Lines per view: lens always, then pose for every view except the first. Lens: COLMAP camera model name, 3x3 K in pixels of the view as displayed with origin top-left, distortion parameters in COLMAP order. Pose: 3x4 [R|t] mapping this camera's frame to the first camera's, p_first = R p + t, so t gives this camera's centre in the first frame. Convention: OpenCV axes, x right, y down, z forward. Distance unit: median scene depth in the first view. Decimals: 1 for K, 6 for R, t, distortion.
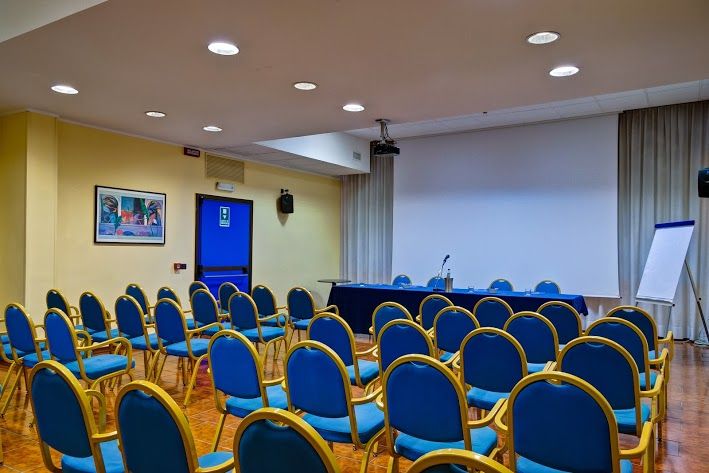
lens RADIAL K [[524.6, 0, 356.2], [0, 524.6, 240.9], [0, 0, 1]] dist [-0.004900, -0.021075]
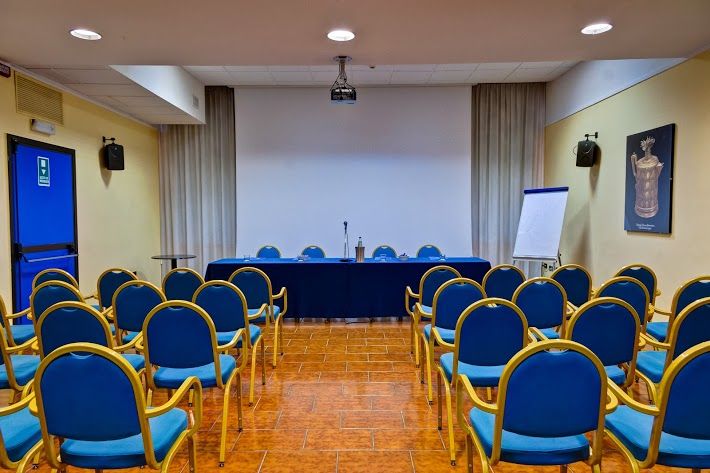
lens RADIAL K [[525.3, 0, 371.8], [0, 525.3, 235.6], [0, 0, 1]] dist [-0.004900, -0.021075]
pose [[0.842959, -0.033898, 0.536909, -0.290321], [0.005227, 0.998482, 0.054834, 0.001672], [-0.537952, -0.043416, 0.841856, 0.227421]]
